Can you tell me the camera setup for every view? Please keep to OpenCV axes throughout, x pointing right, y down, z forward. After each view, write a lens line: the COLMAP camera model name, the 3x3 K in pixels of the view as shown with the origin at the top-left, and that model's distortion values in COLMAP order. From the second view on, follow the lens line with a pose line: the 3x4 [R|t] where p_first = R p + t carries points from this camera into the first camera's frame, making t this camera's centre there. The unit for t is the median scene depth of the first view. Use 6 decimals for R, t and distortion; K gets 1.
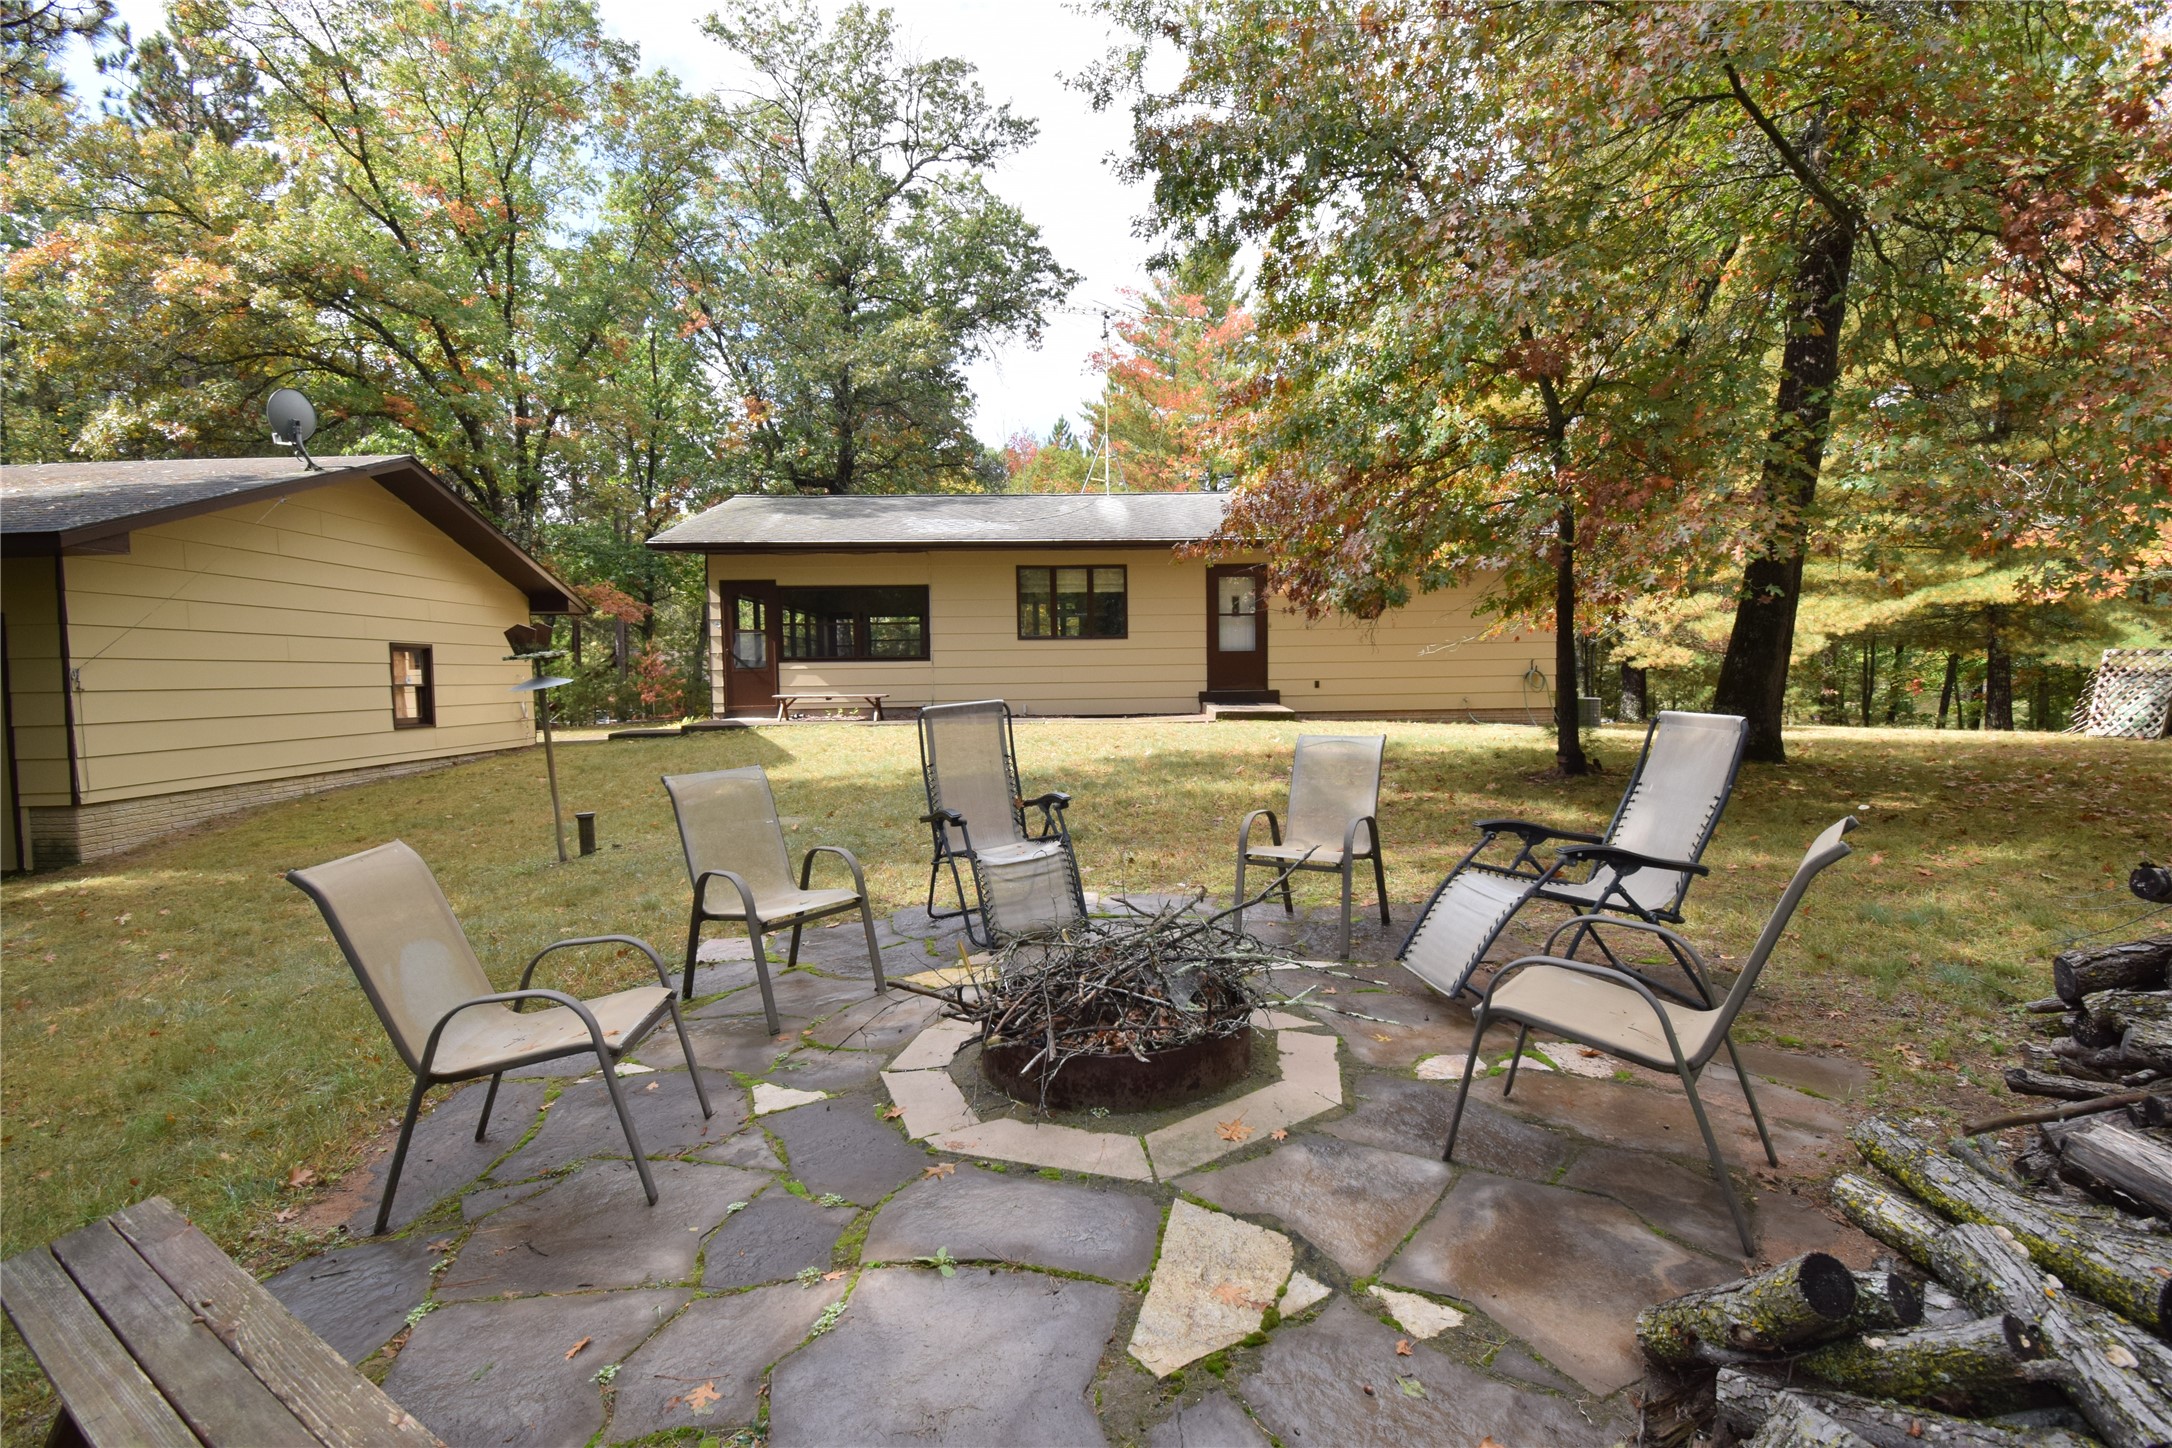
lens RADIAL K [[963.3, 0, 1065.8], [0, 963.3, 735.8], [0, 0, 1]] dist [0.011497, -0.019329]
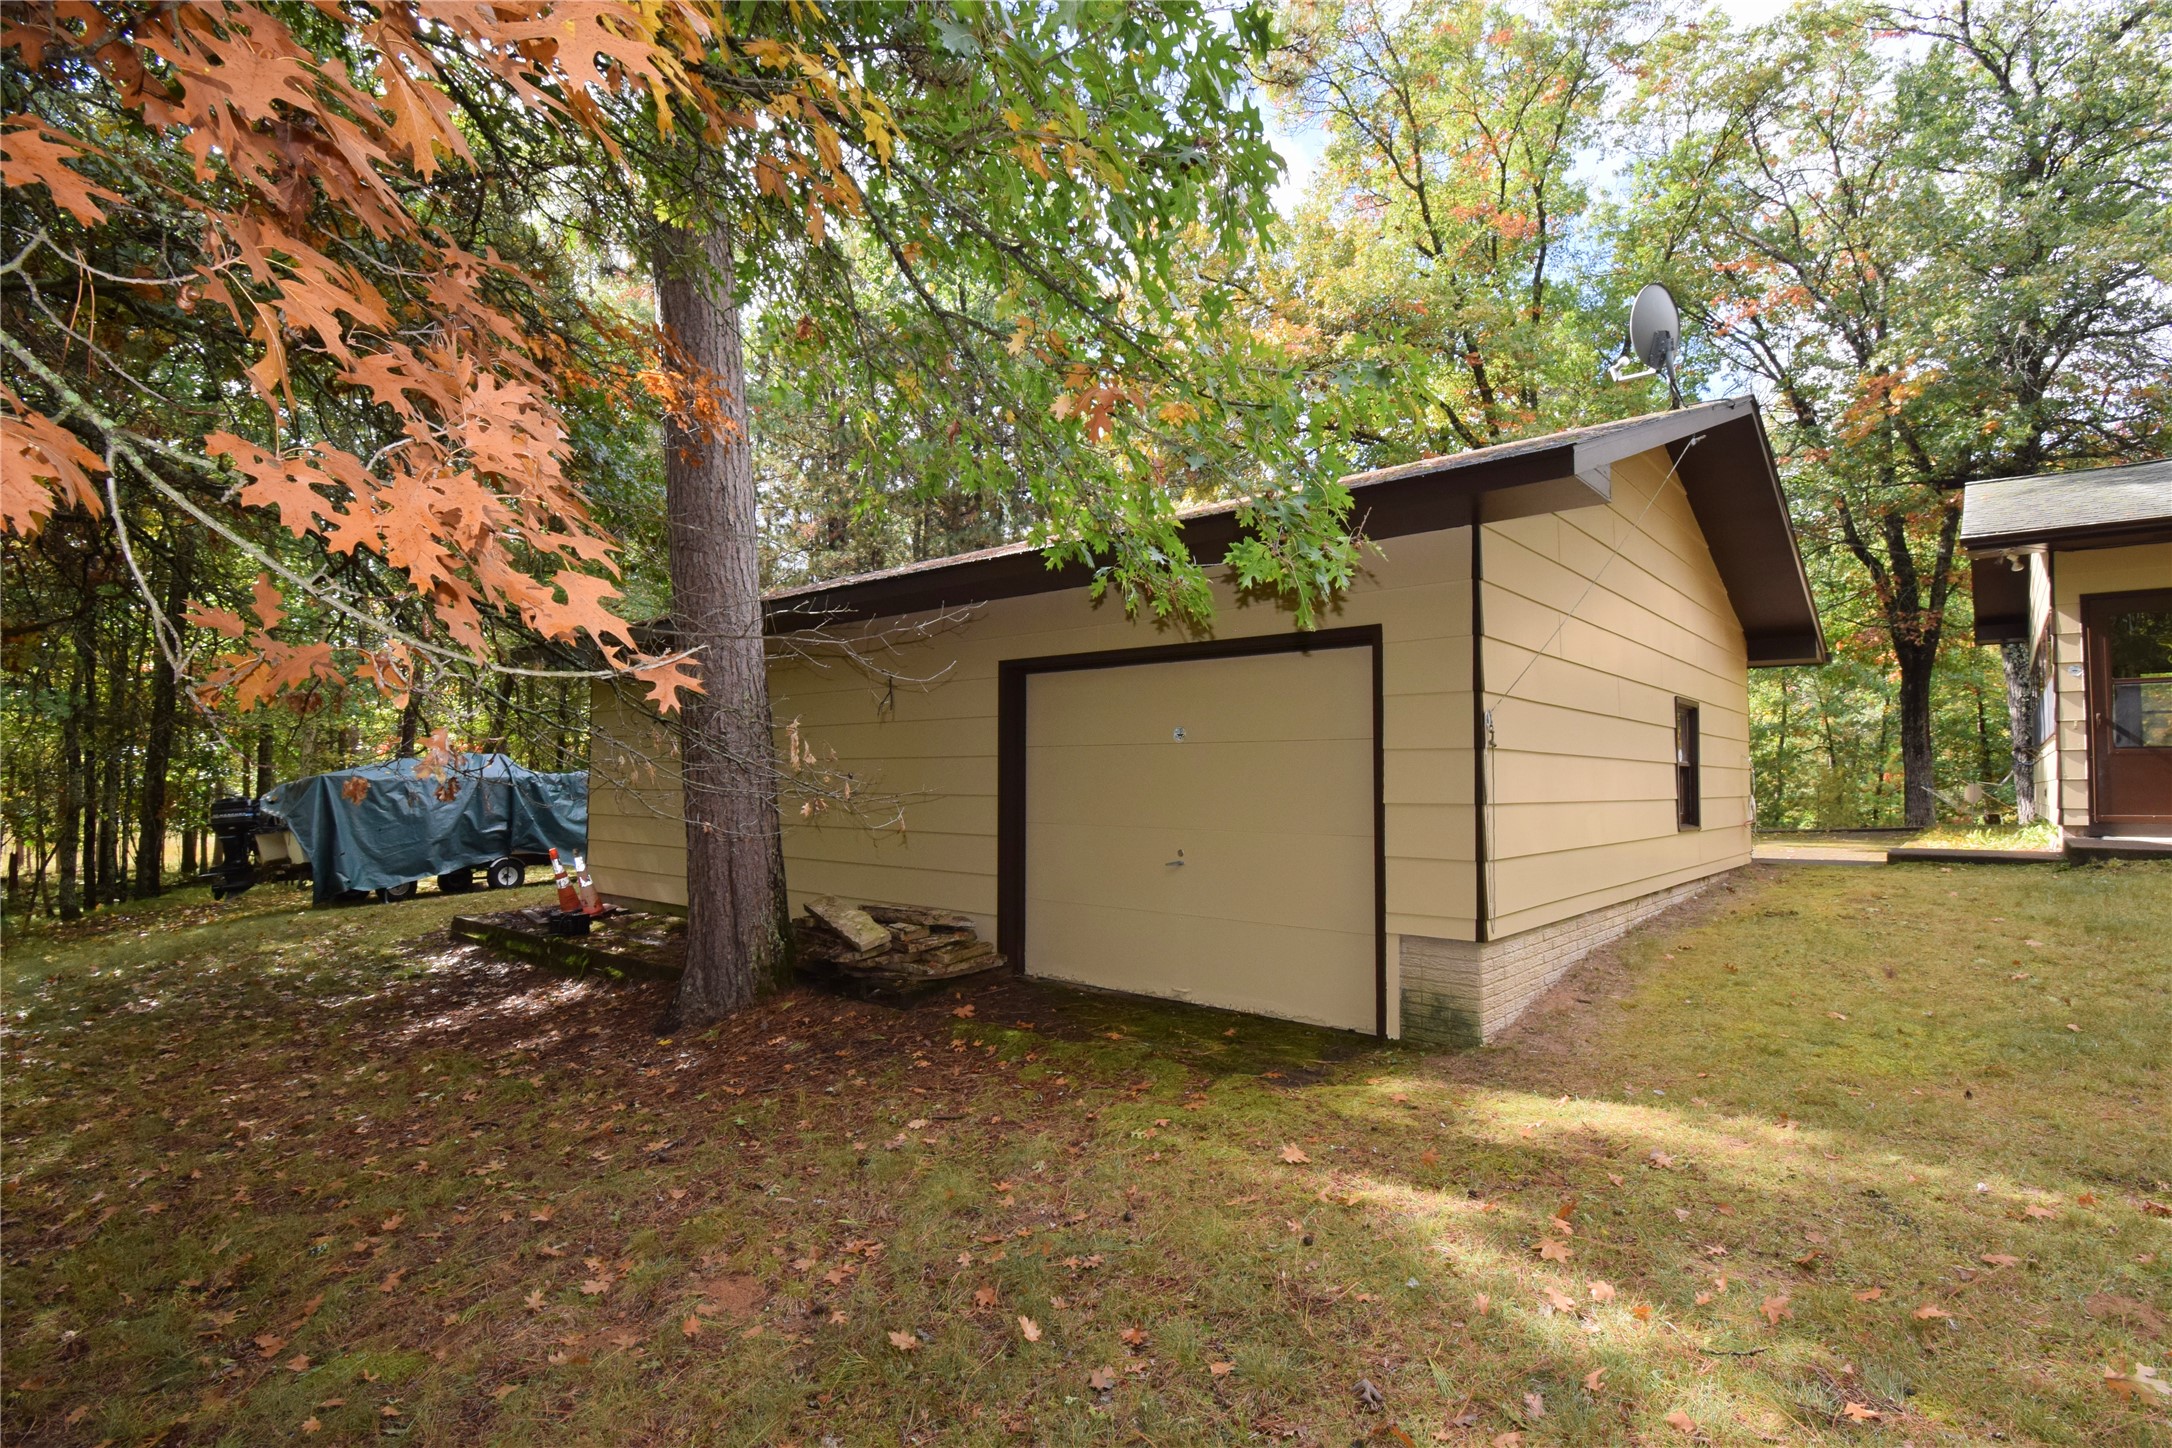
lens RADIAL K [[1026.1, 0, 1082.4], [0, 1026.1, 737.3], [0, 0, 1]] dist [-0.028236, -0.001307]
pose [[0.727459, -0.009665, -0.686084, -0.379059], [-0.061073, 0.995020, -0.078773, 0.006004], [0.683428, 0.099205, 0.723246, 0.175661]]
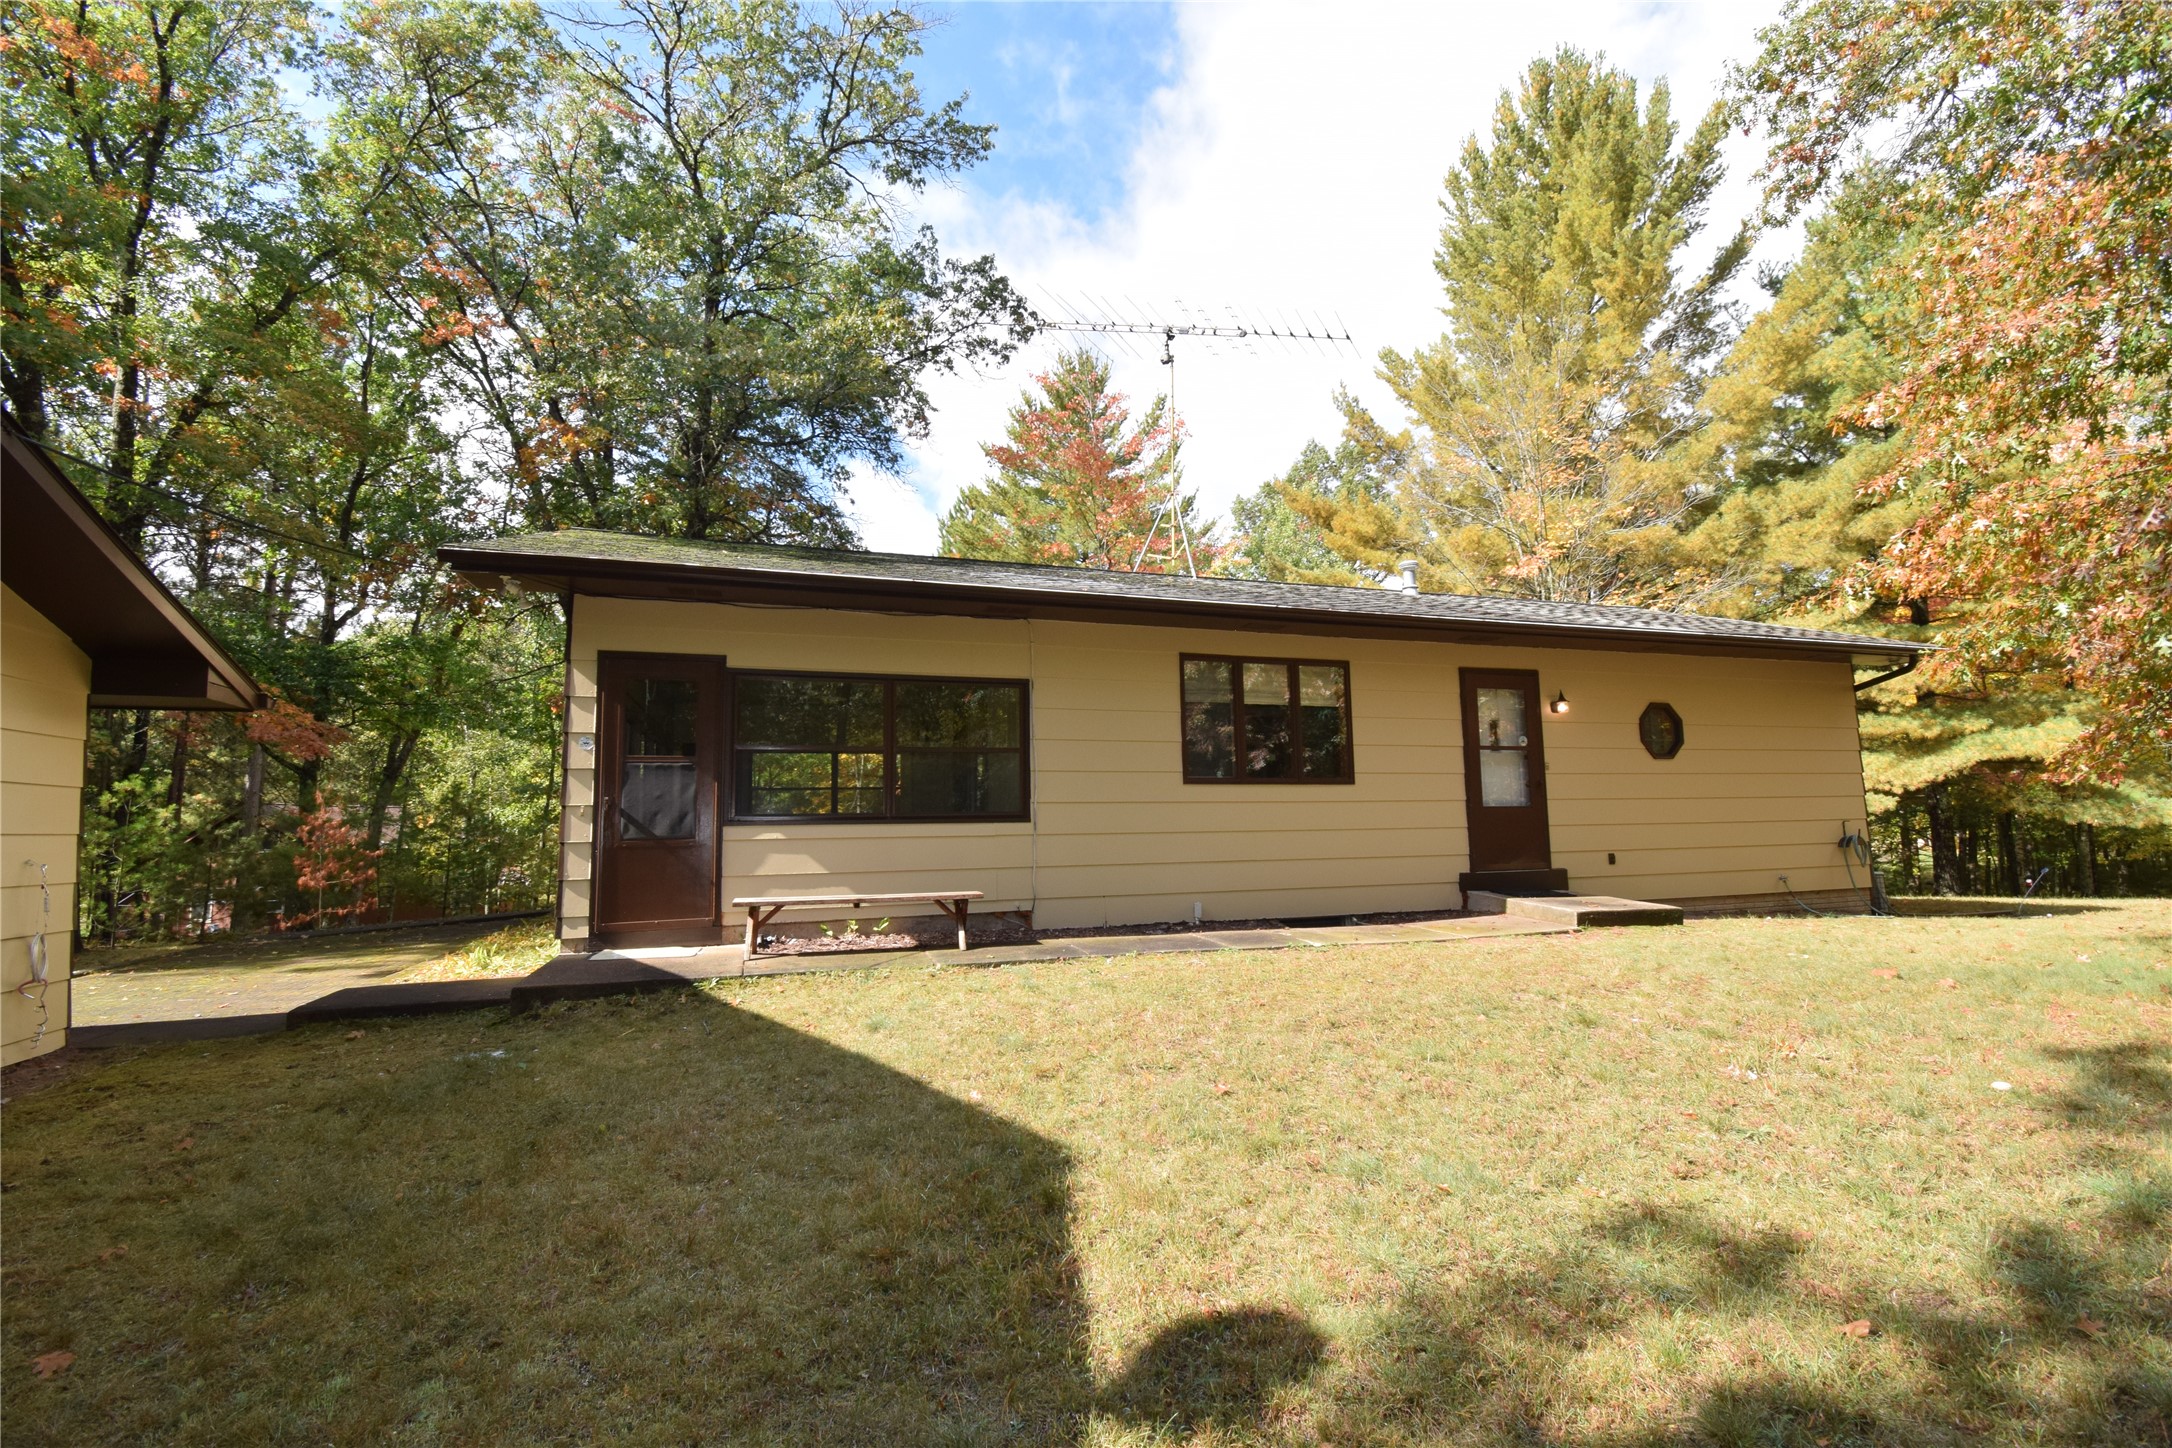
lens RADIAL K [[963.3, 0, 1081.3], [0, 963.3, 728.1], [0, 0, 1]] dist [0.011497, -0.019329]
pose [[0.957340, 0.028328, 0.287572, -0.264231], [0.021717, 0.985315, -0.169357, -0.038899], [-0.288147, 0.168377, 0.942667, 0.489976]]
